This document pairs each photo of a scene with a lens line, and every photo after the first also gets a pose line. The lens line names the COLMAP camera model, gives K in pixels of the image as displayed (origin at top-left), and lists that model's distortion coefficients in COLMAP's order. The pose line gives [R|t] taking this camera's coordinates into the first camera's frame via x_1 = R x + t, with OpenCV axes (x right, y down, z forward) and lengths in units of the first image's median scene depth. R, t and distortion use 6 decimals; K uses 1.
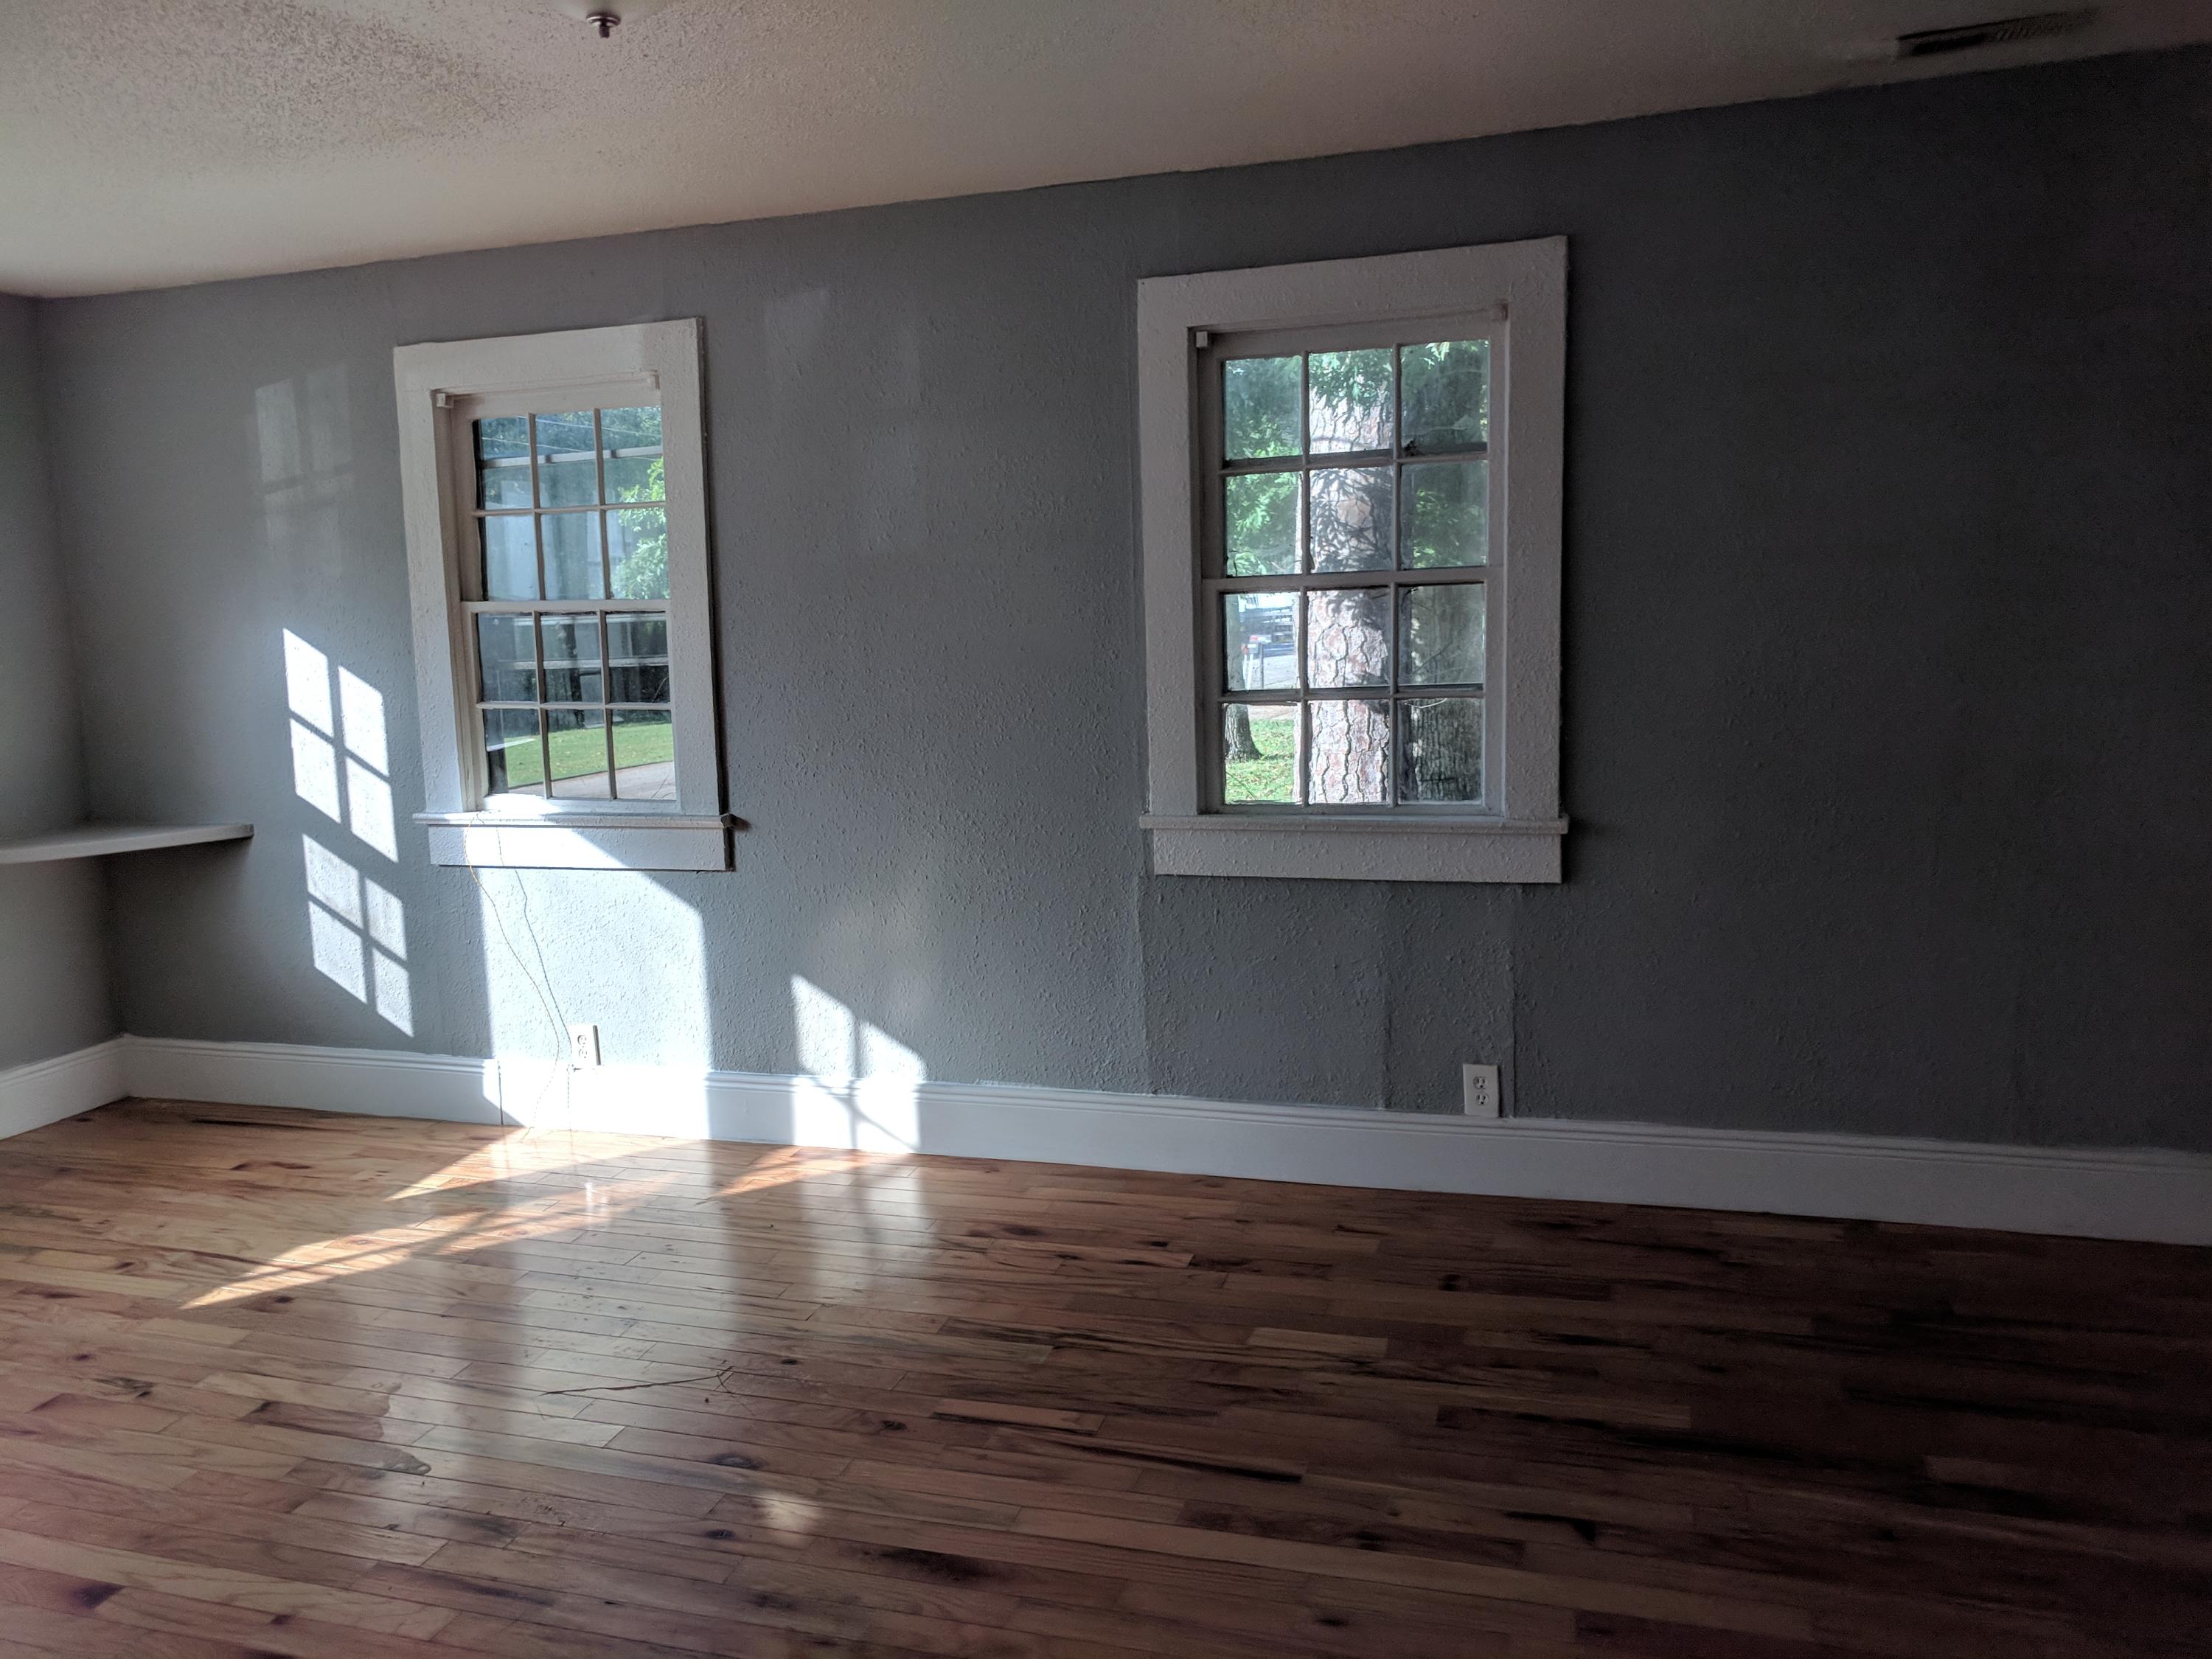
lens RADIAL K [[1684.3, 0, 1100.3], [0, 1684.3, 825.9], [0, 0, 1]] dist [0.006610, -0.000235]
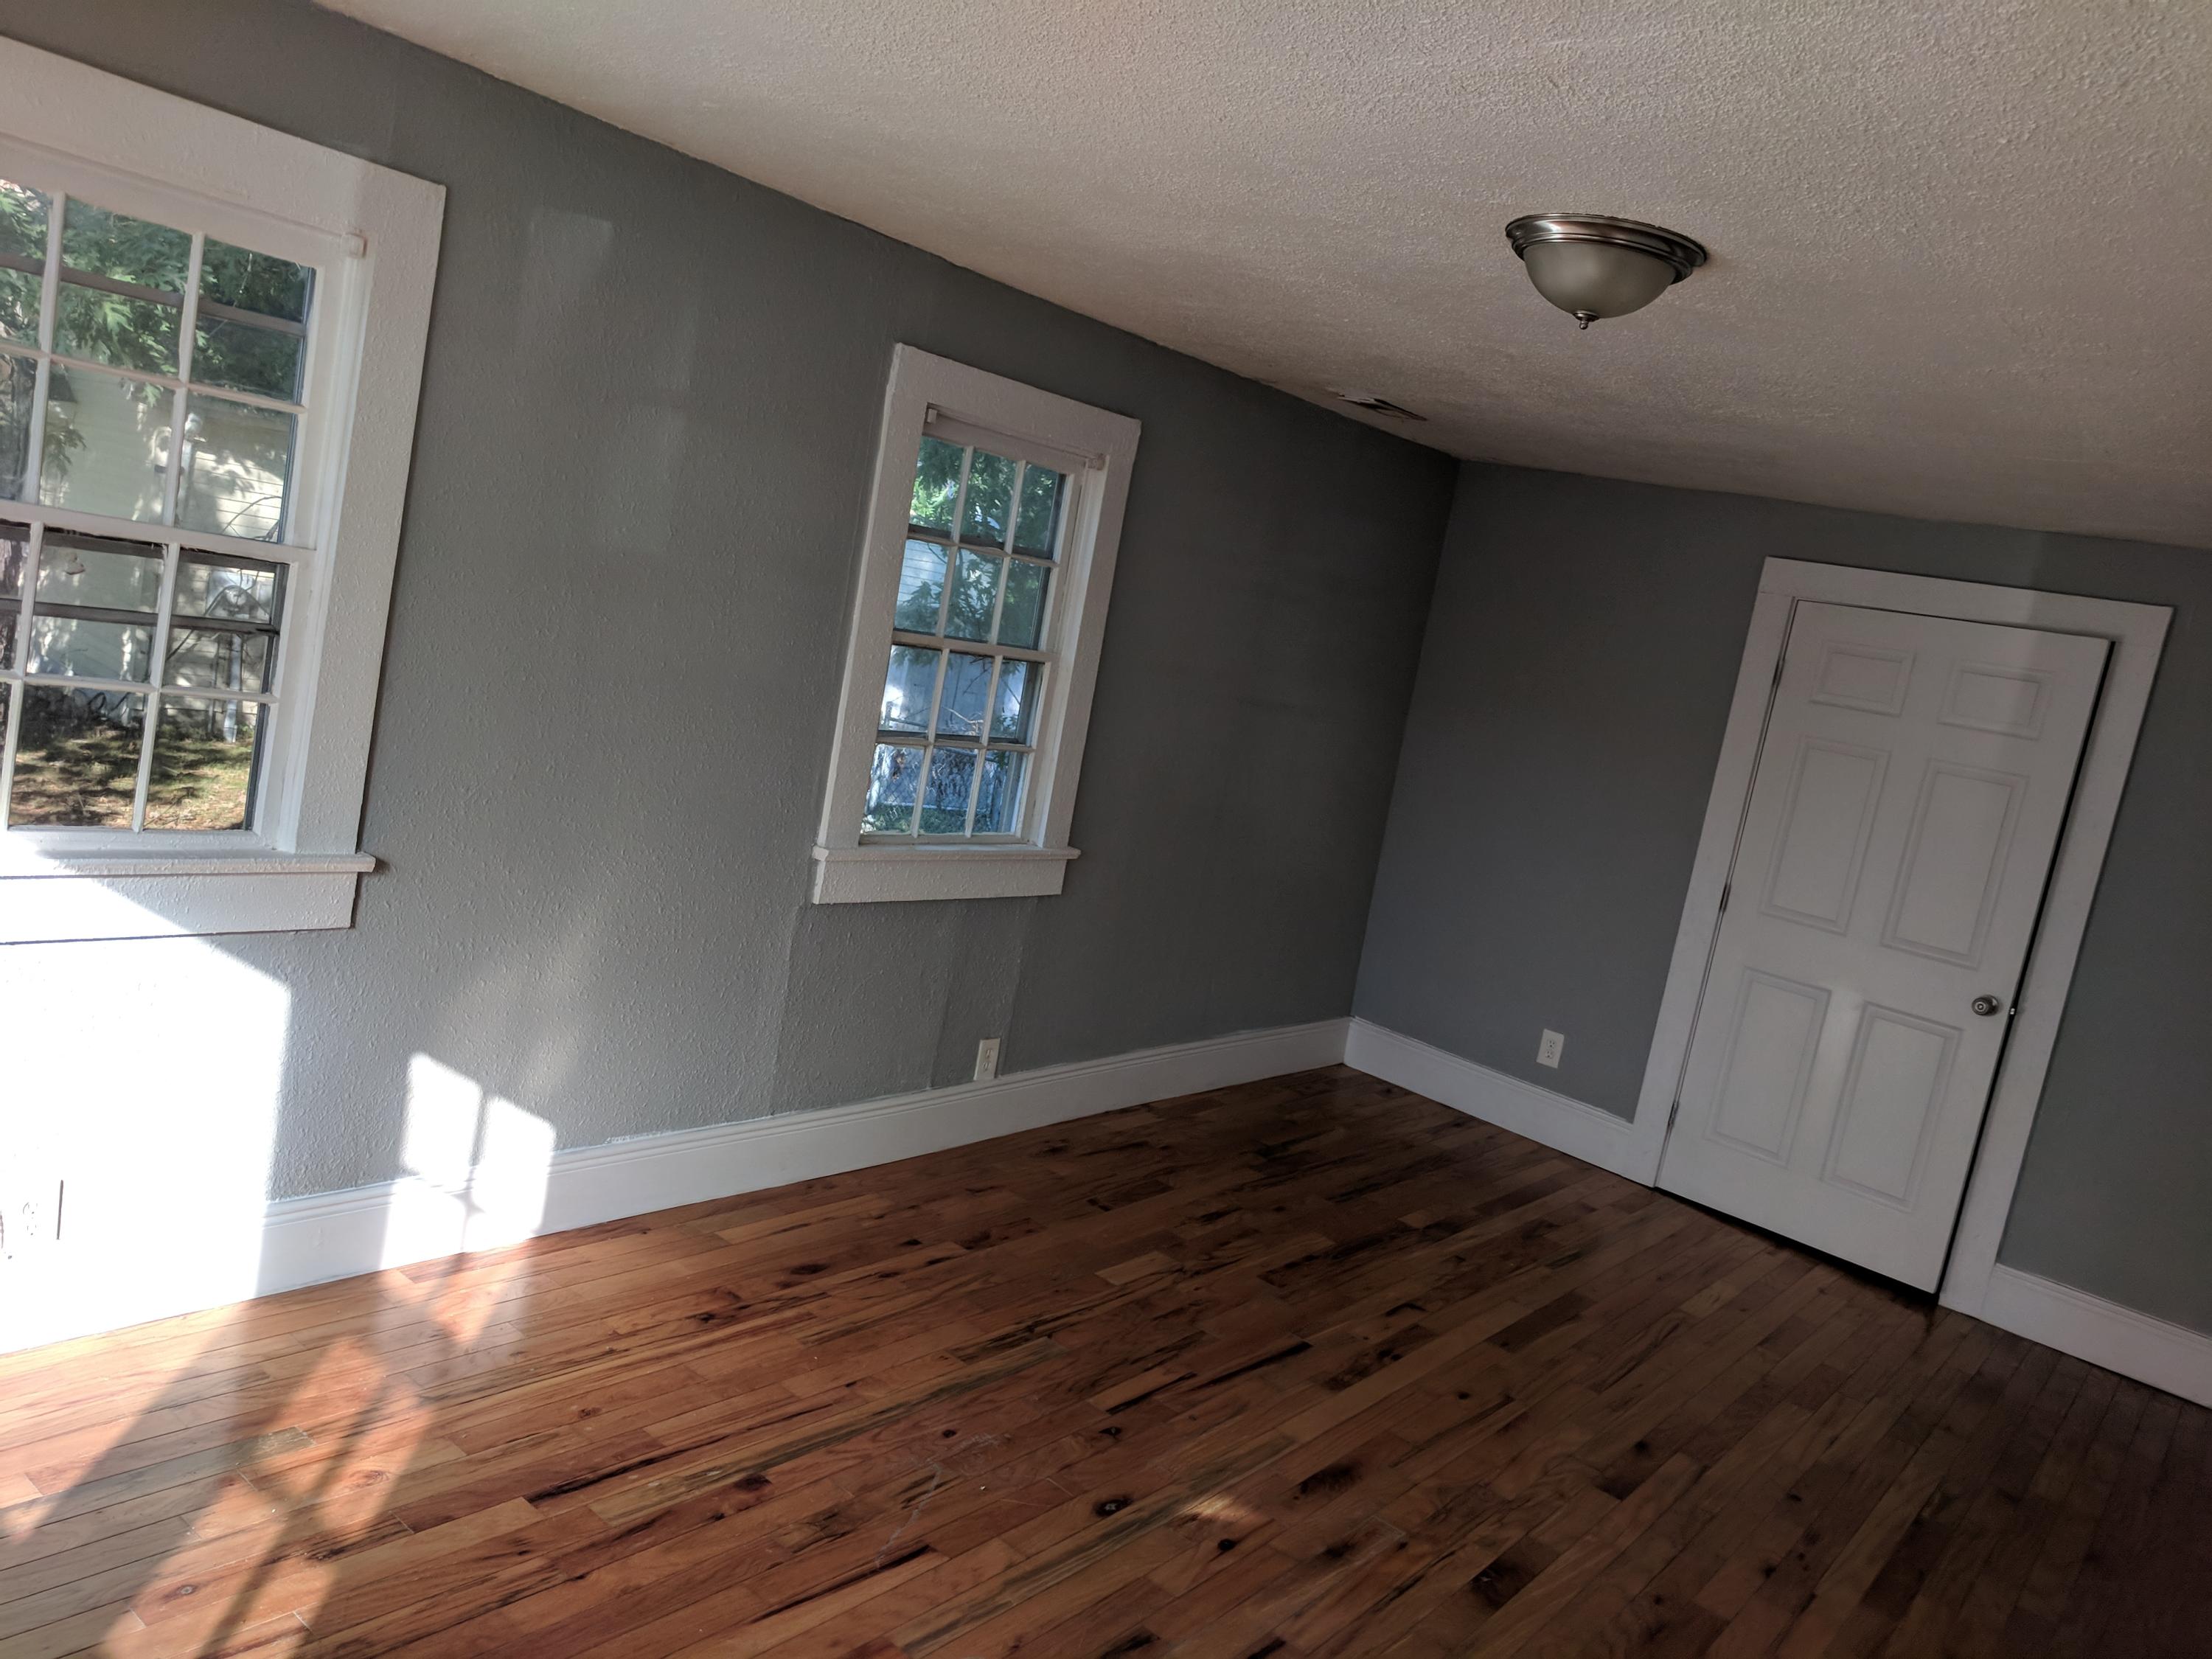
lens RADIAL K [[1684.3, 0, 1099.4], [0, 1684.3, 830.3], [0, 0, 1]] dist [0.006610, -0.000235]
pose [[0.335480, -0.028733, 0.941609, -0.948092], [-0.055851, 0.997170, 0.050327, -0.084210], [-0.940390, -0.069473, 0.332926, 0.526472]]
